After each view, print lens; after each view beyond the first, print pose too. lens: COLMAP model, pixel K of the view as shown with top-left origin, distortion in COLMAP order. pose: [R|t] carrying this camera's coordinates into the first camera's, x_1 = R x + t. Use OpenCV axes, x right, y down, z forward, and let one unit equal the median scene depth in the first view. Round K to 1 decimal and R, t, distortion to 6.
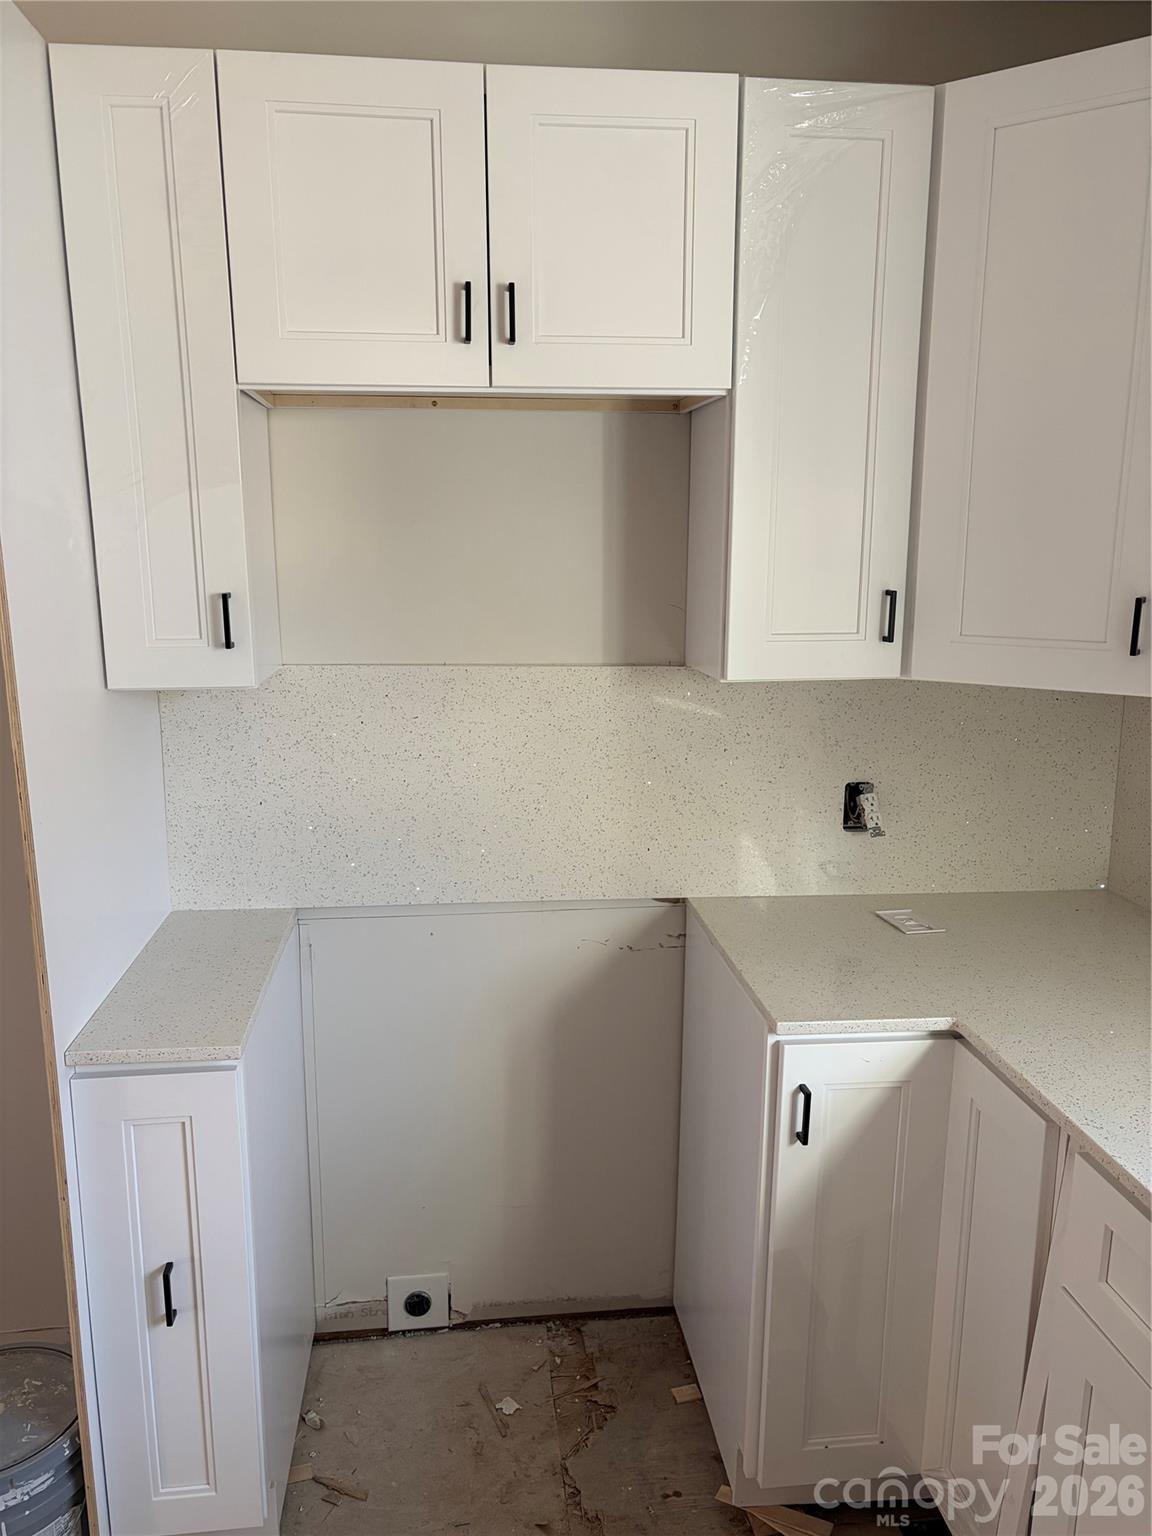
lens RADIAL K [[1174.5, 0, 577.6], [0, 1174.5, 772.3], [0, 0, 1]] dist [0.013185, -0.002401]
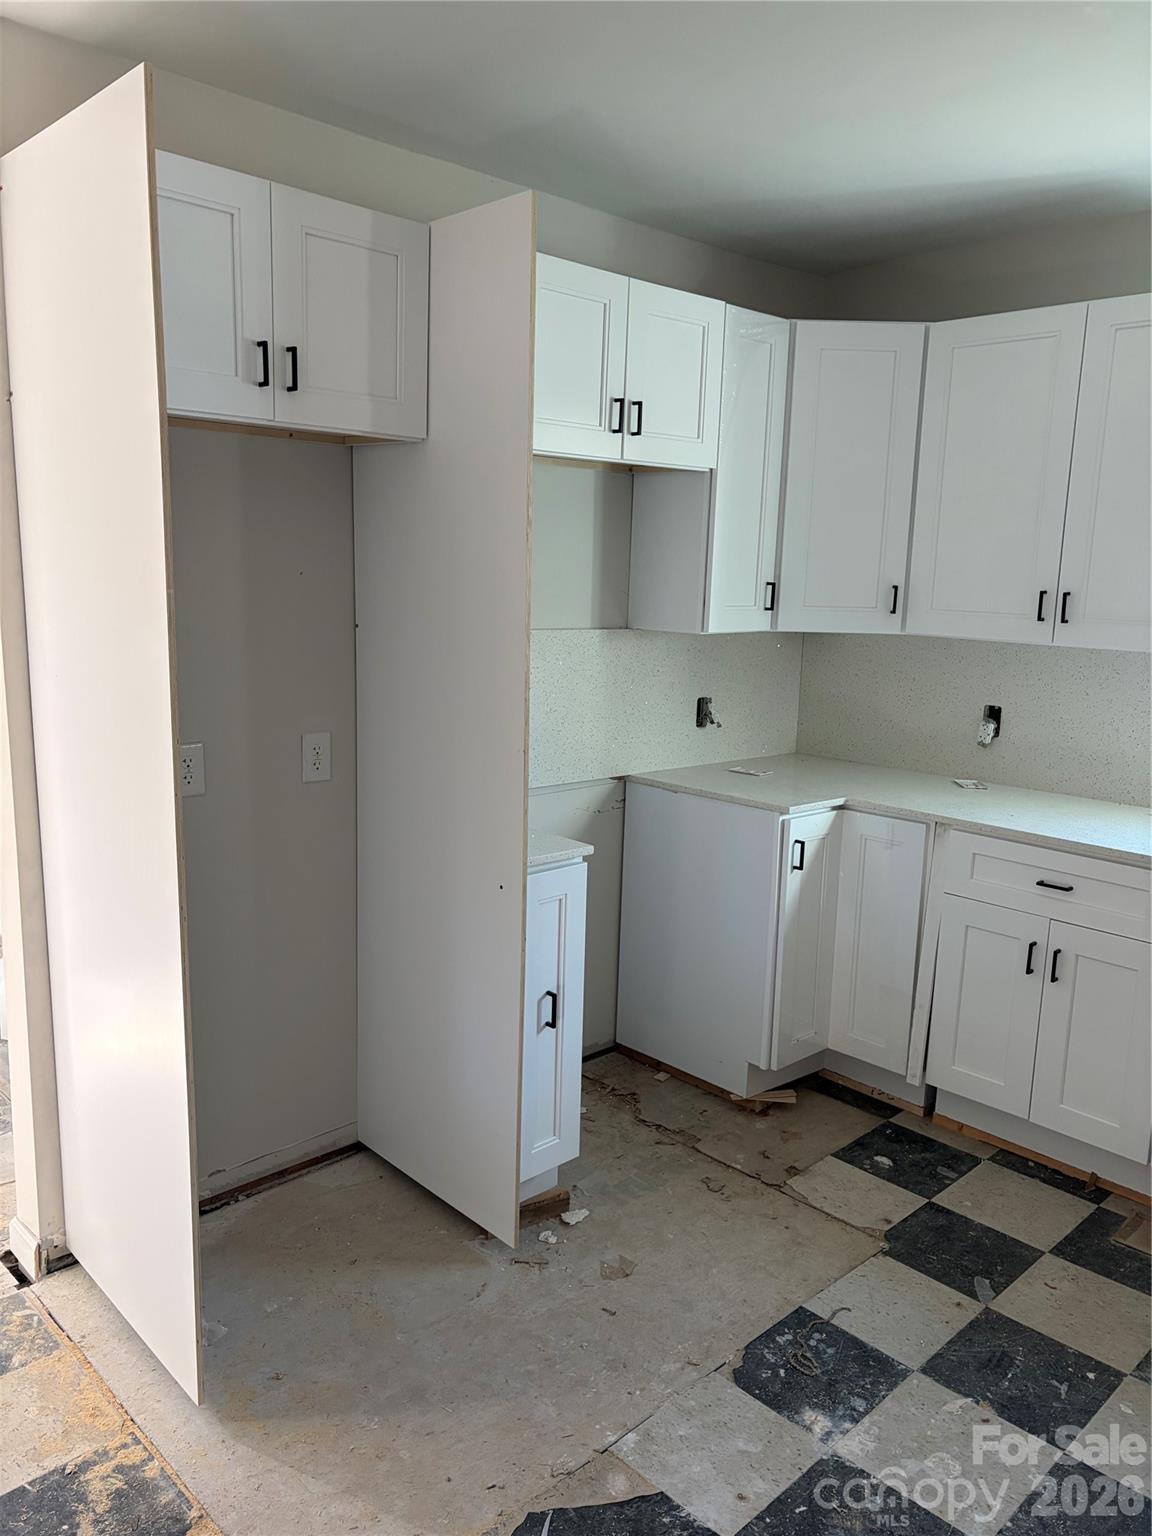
lens RADIAL K [[1158.6, 0, 575.3], [0, 1158.6, 774.7], [0, 0, 1]] dist [0.022131, -0.011185]
pose [[0.801791, -0.088143, 0.591068, -0.975383], [0.091584, 0.995503, 0.024219, 0.067086], [-0.590545, 0.034713, 0.806258, -0.249653]]
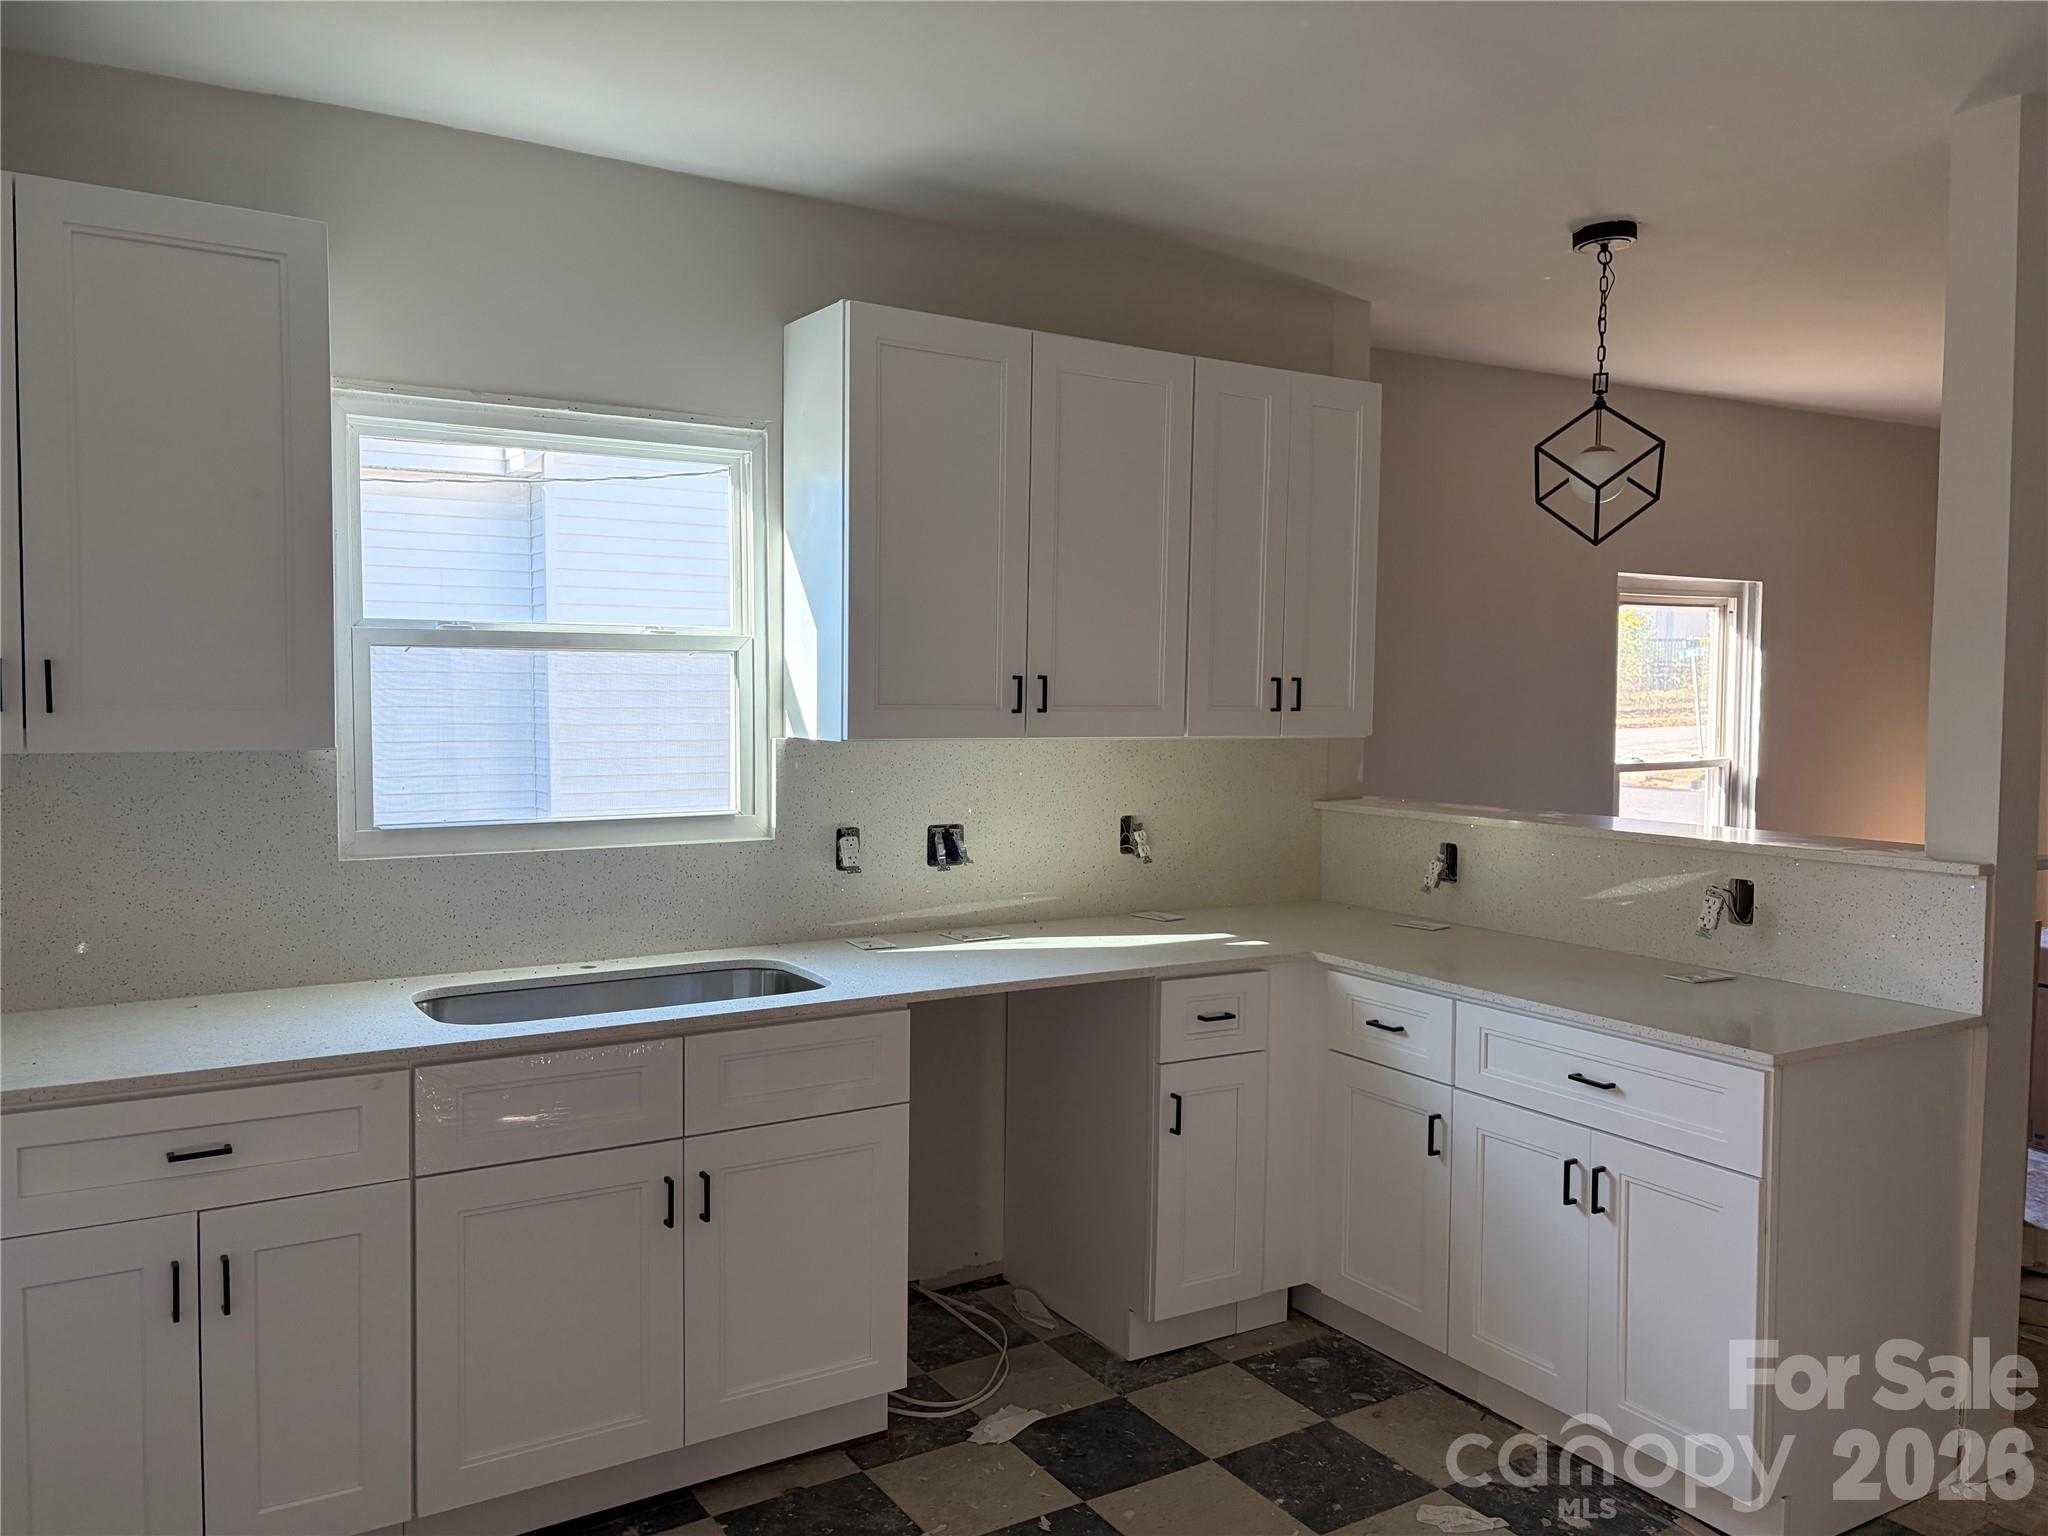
lens RADIAL K [[1544.7, 0, 1023.6], [0, 1544.7, 758.7], [0, 0, 1]] dist [0.022131, -0.011185]
pose [[-0.427255, -0.052199, 0.902623, -0.926532], [0.161837, 0.977793, 0.133151, -0.036642], [-0.889529, 0.202967, -0.409320, 0.406885]]
